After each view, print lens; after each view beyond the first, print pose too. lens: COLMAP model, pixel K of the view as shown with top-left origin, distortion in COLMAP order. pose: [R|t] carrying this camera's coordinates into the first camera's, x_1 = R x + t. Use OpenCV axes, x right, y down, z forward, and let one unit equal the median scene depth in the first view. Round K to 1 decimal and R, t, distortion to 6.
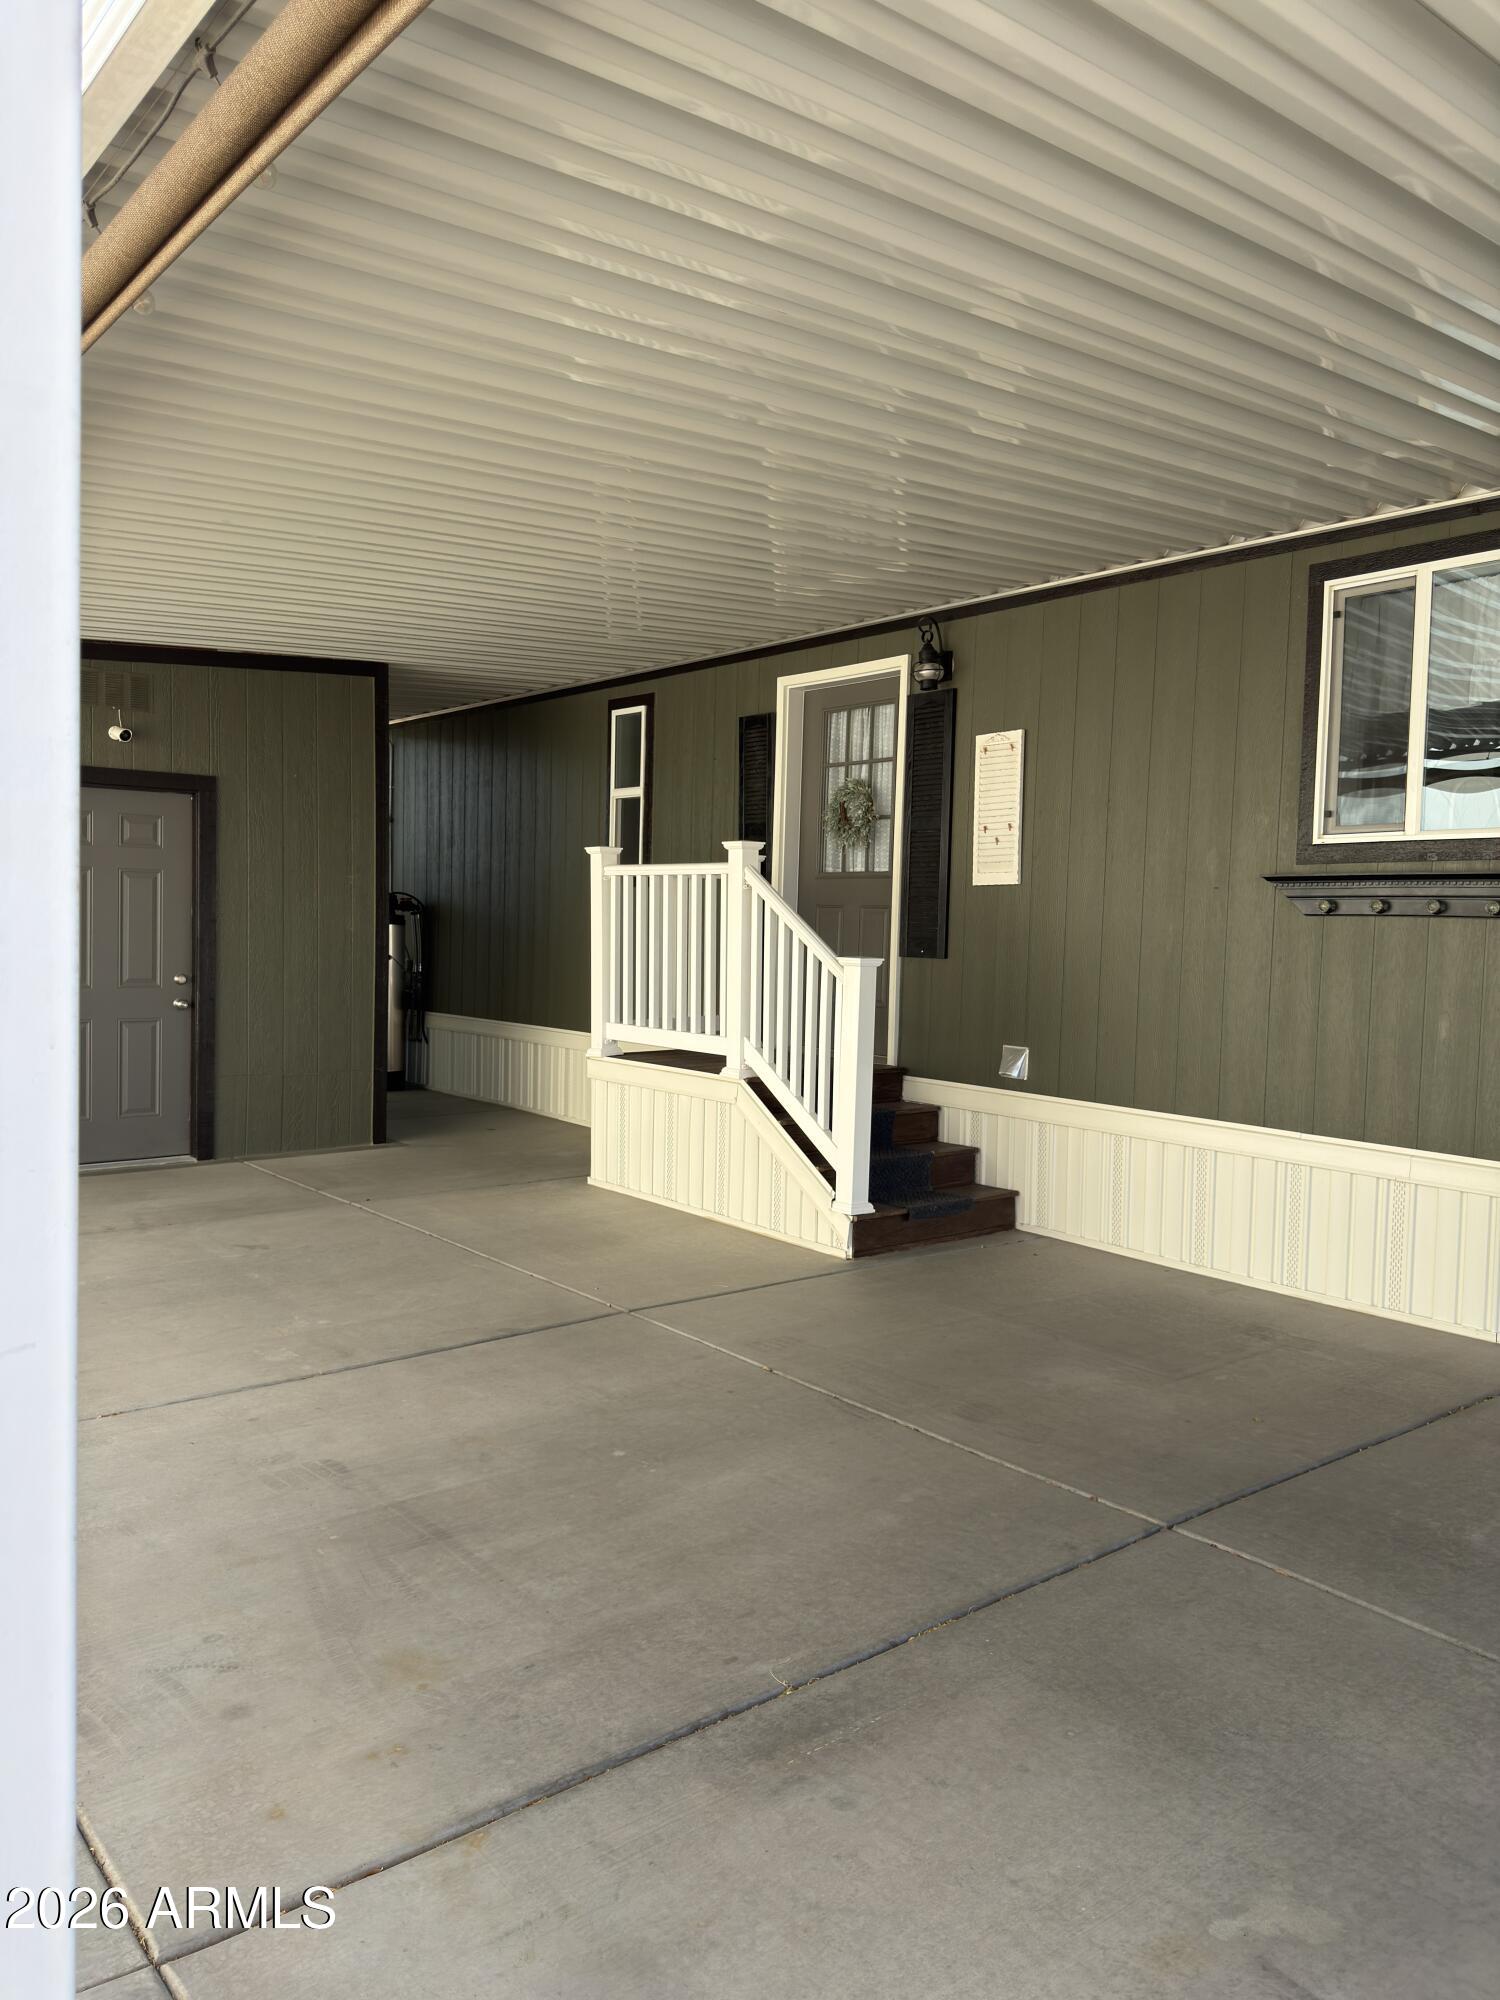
lens RADIAL K [[1492.4, 0, 759.9], [0, 1492.4, 982.7], [0, 0, 1]] dist [0.065952, -0.000284]
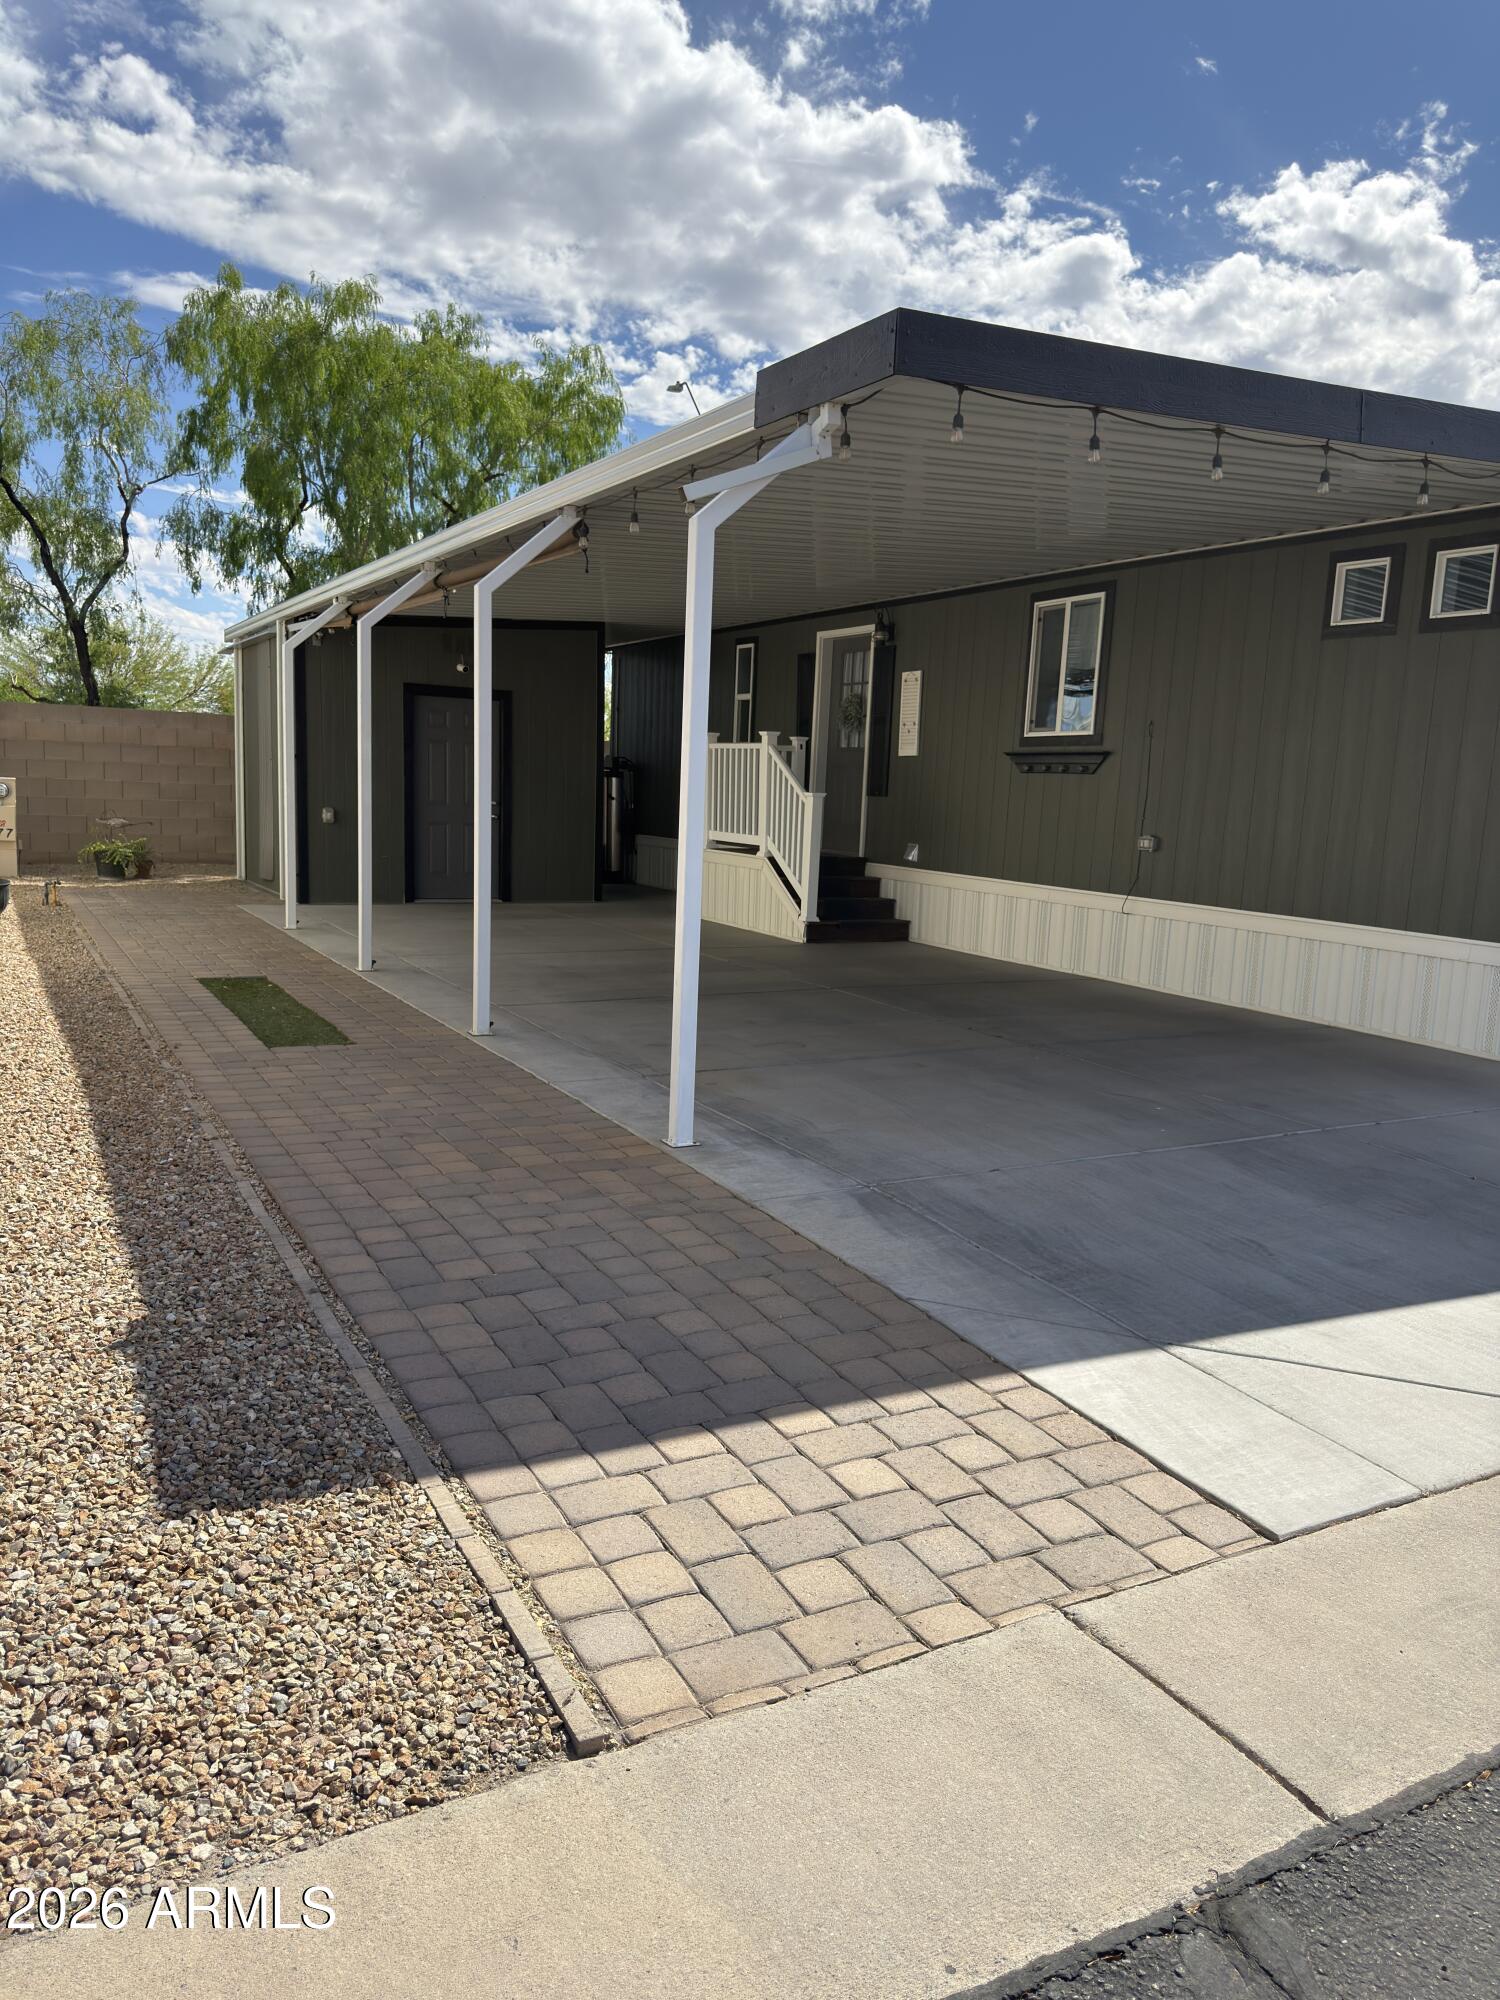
lens RADIAL K [[1402.5, 0, 748.9], [0, 1402.5, 1010.5], [0, 0, 1]] dist [0.051630, -0.000043]
pose [[0.982754, 0.041036, -0.180305, 0.280694], [-0.019655, 0.992723, 0.118805, 0.043176], [0.183868, -0.113212, 0.976410, -0.741487]]
